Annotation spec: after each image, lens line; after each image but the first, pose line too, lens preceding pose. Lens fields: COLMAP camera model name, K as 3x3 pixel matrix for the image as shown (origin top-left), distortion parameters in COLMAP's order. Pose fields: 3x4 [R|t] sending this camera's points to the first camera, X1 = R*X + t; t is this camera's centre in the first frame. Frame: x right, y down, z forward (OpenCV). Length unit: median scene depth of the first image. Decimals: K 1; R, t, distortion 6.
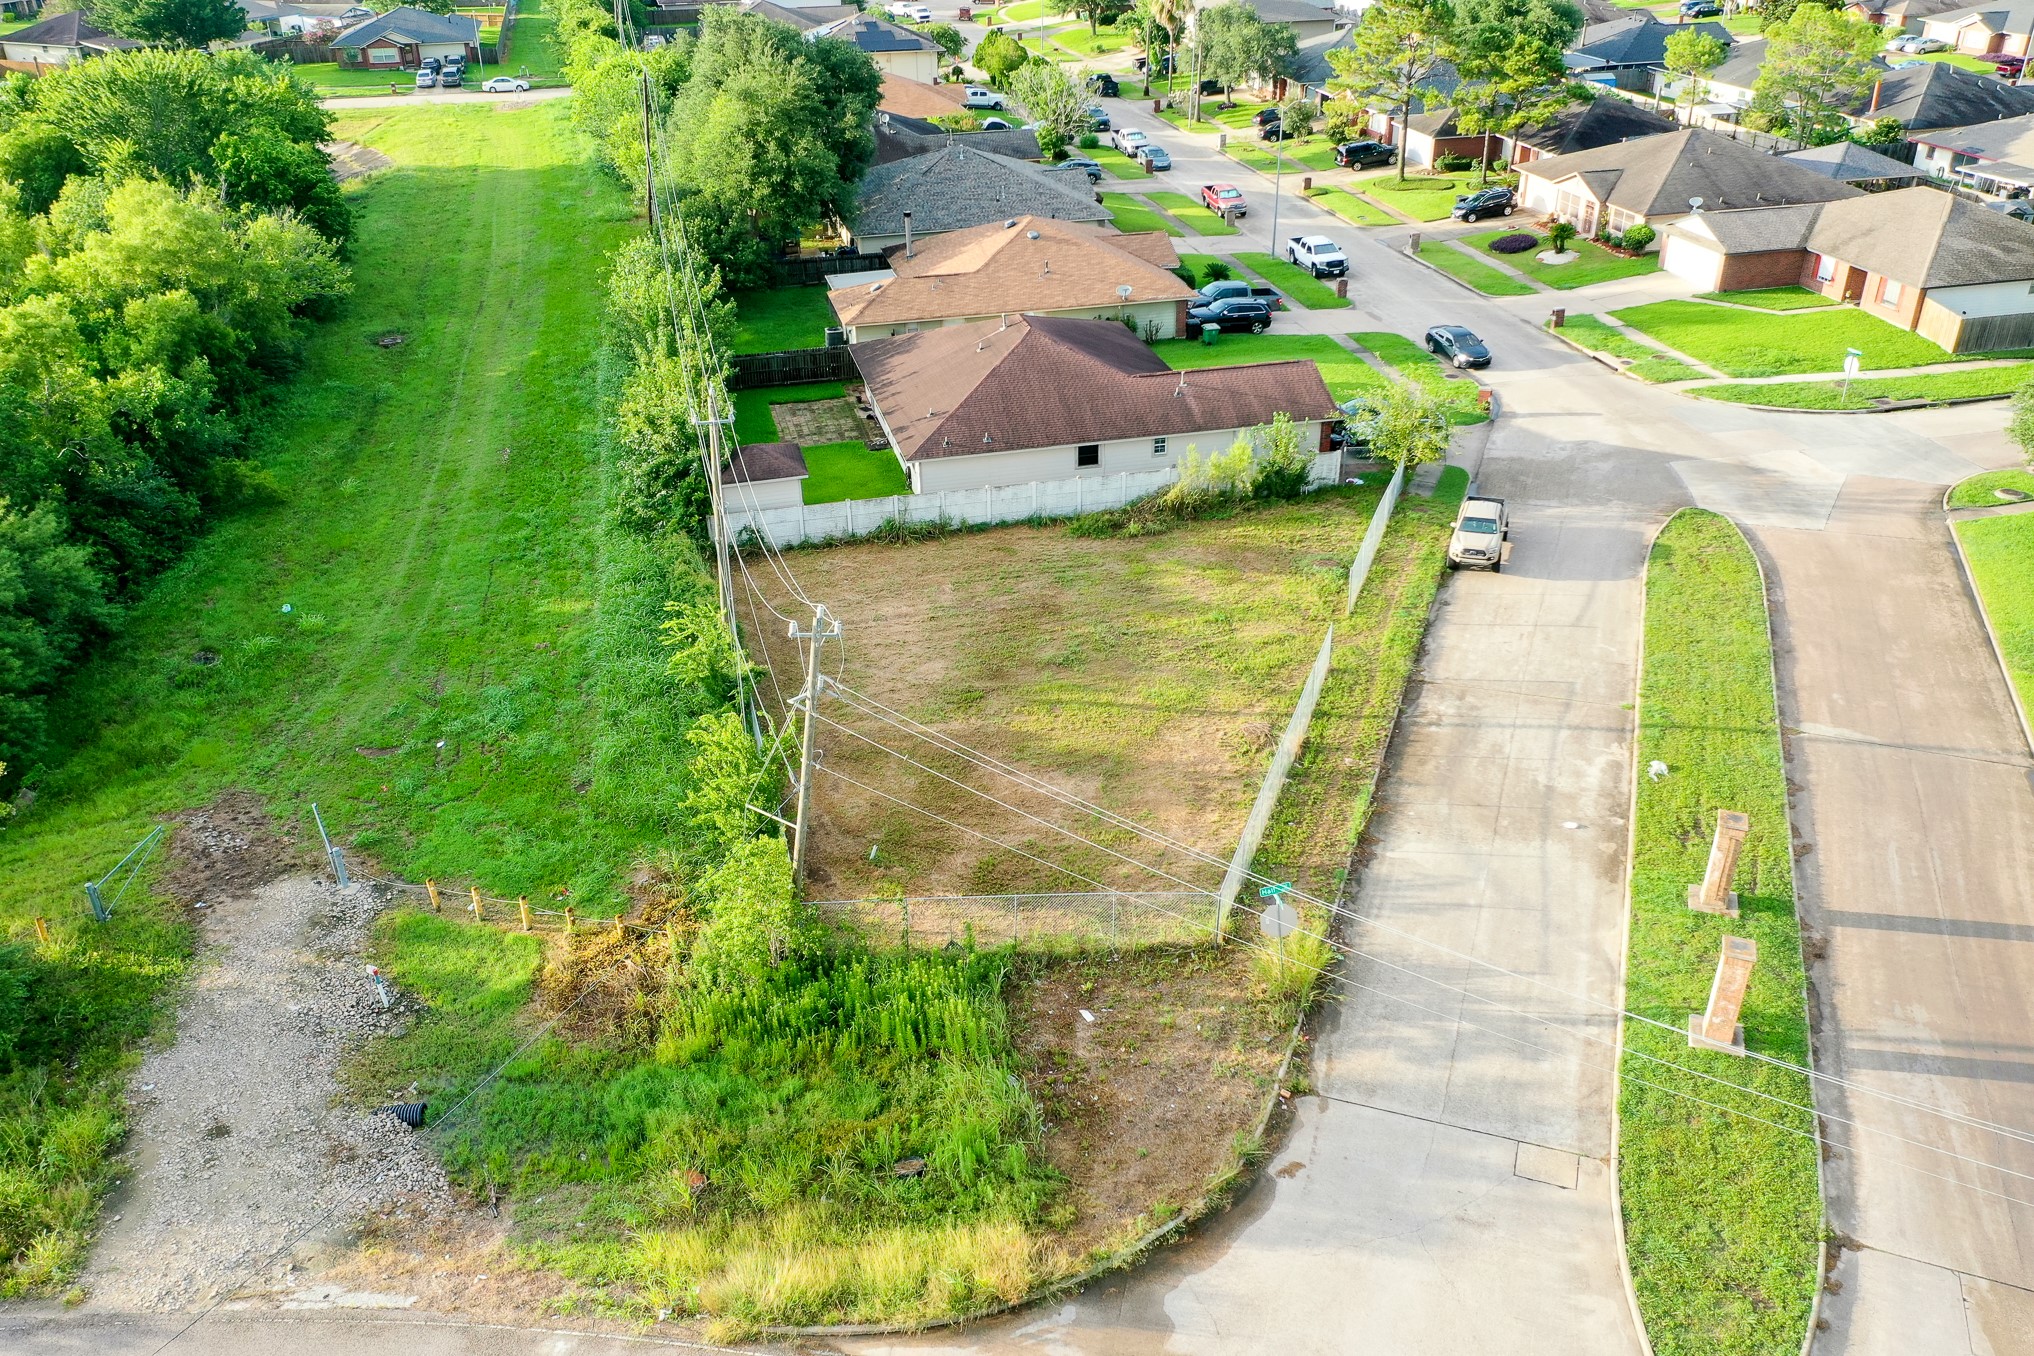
lens RADIAL K [[1603.9, 0, 1014.3], [0, 1603.9, 682.3], [0, 0, 1]] dist [0.010643, 0.001938]
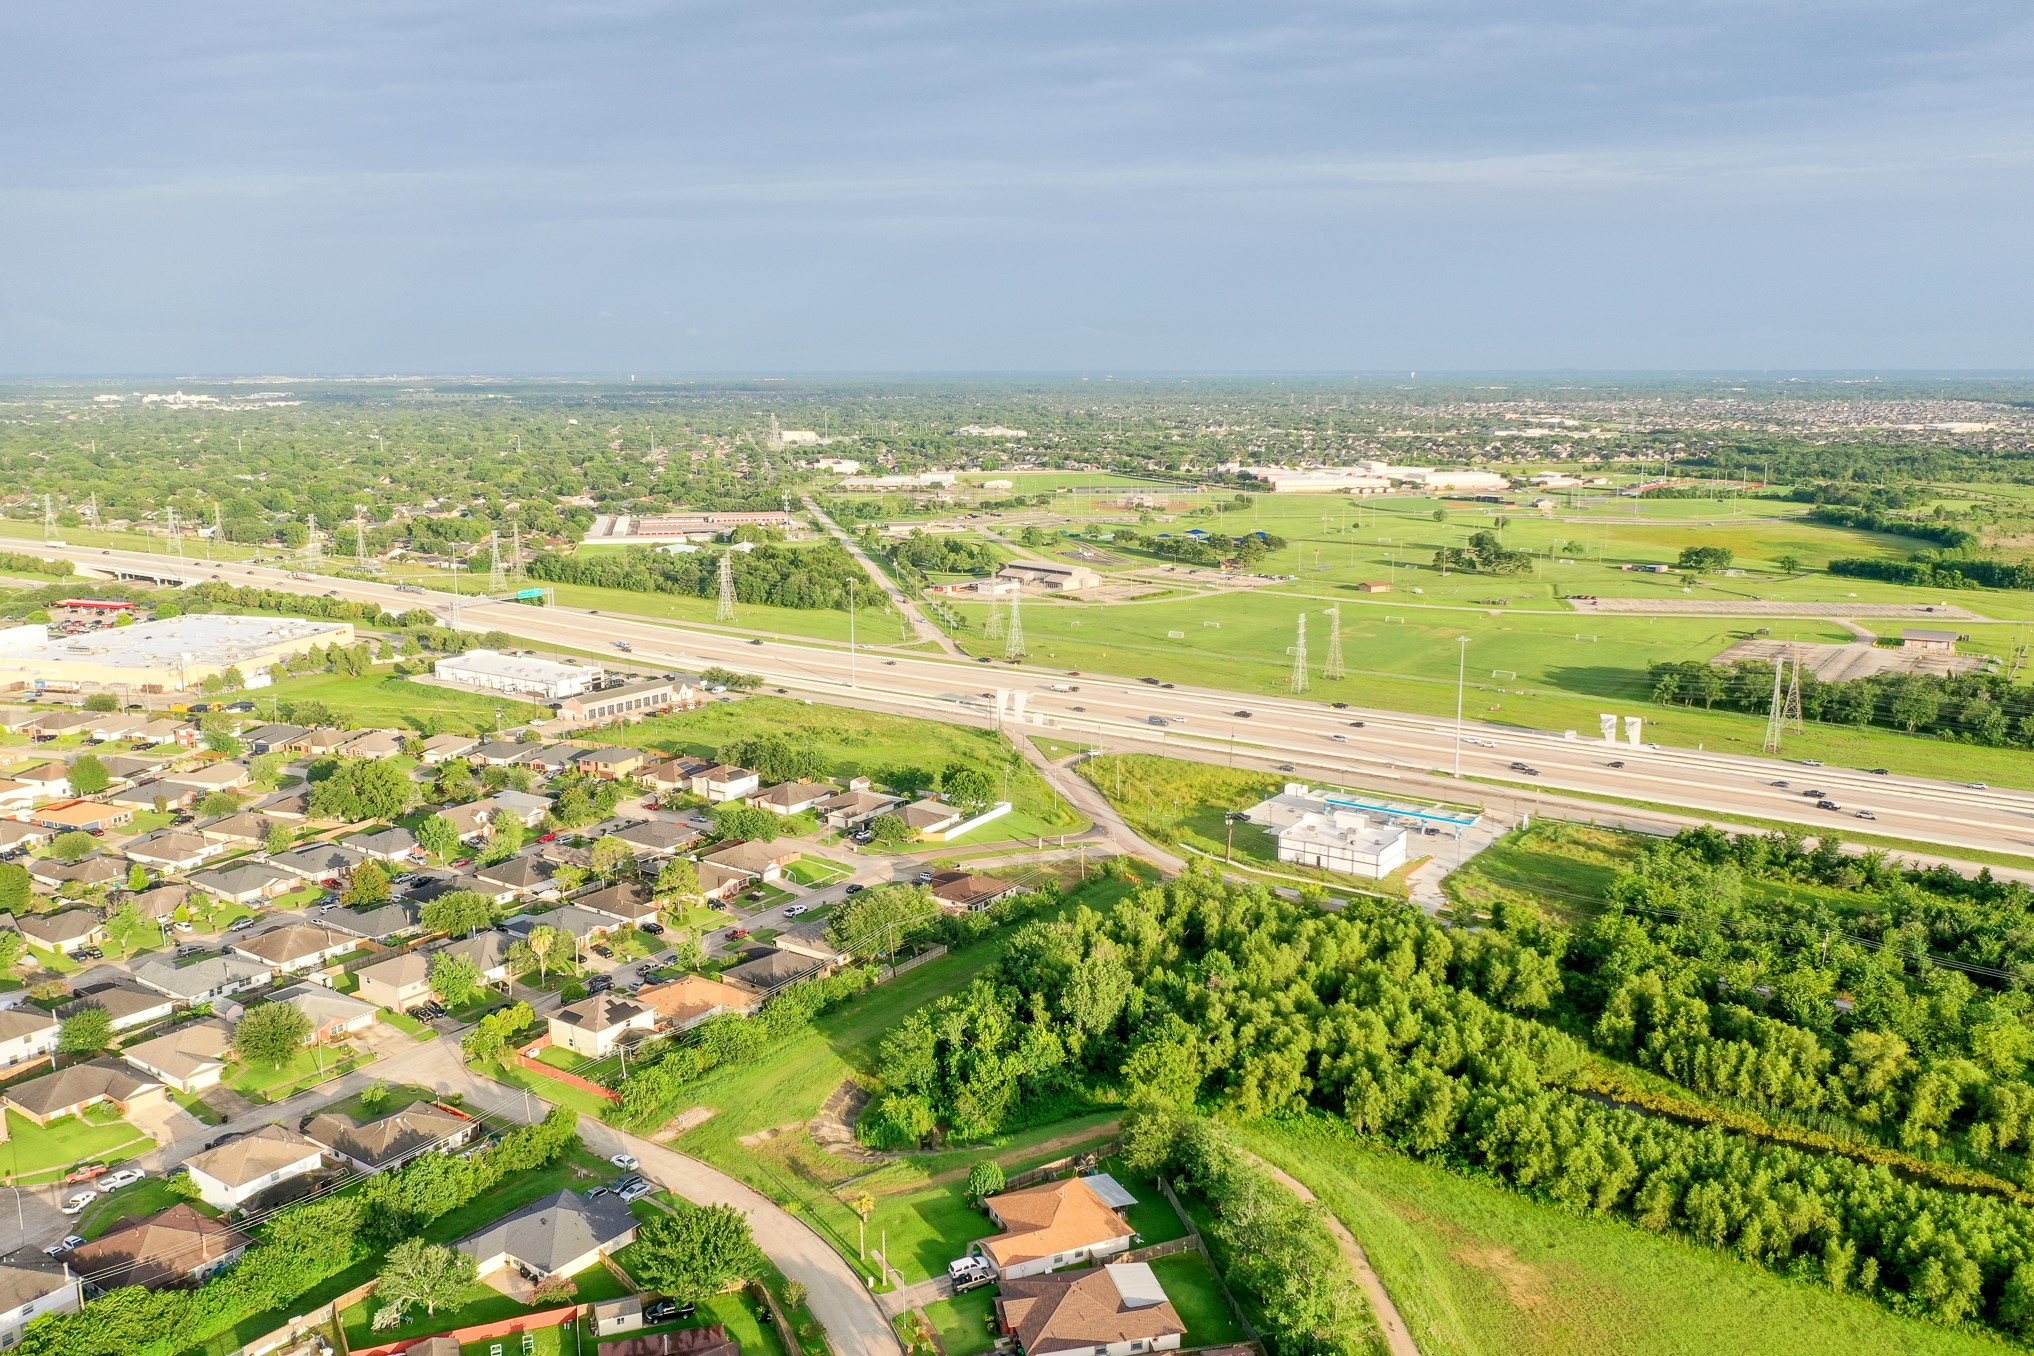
lens RADIAL K [[1603.9, 0, 1014.3], [0, 1603.9, 682.3], [0, 0, 1]] dist [0.010643, 0.001938]
pose [[-0.660187, -0.131871, 0.739435, -3.685028], [0.371652, 0.798150, 0.474163, -3.029590], [-0.652708, 0.587849, -0.477918, 2.994925]]
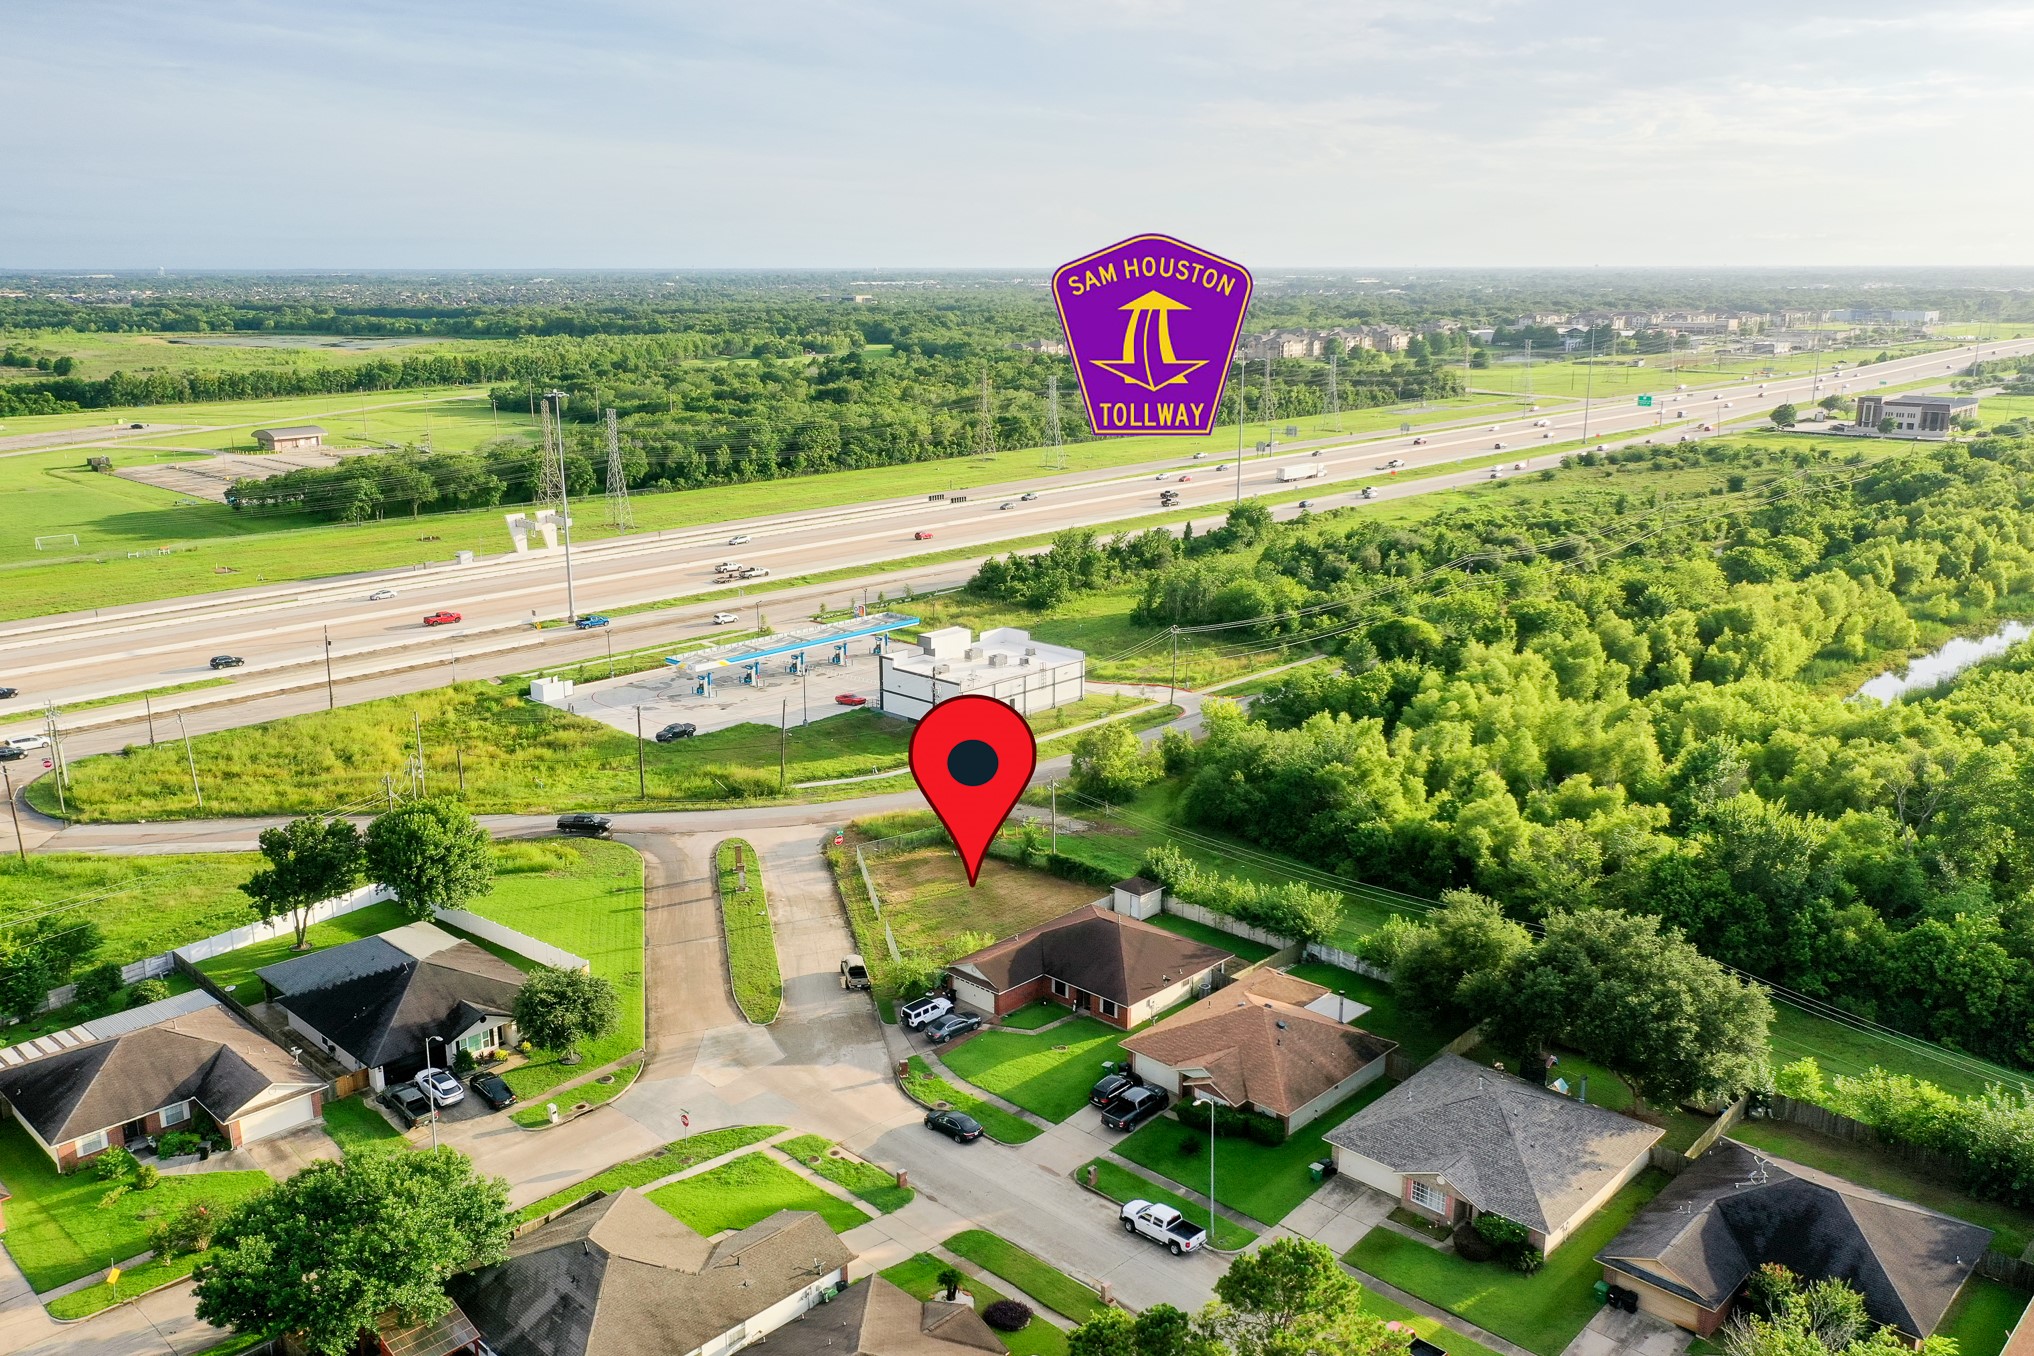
lens RADIAL K [[1624.7, 0, 1017.0], [0, 1624.7, 678.0], [0, 0, 1]] dist [0.002392, 0.001679]
pose [[-0.841406, 0.148772, -0.519521, 1.108619], [-0.248961, 0.746549, 0.616996, -1.681068], [0.479639, 0.648485, -0.591112, 2.000857]]
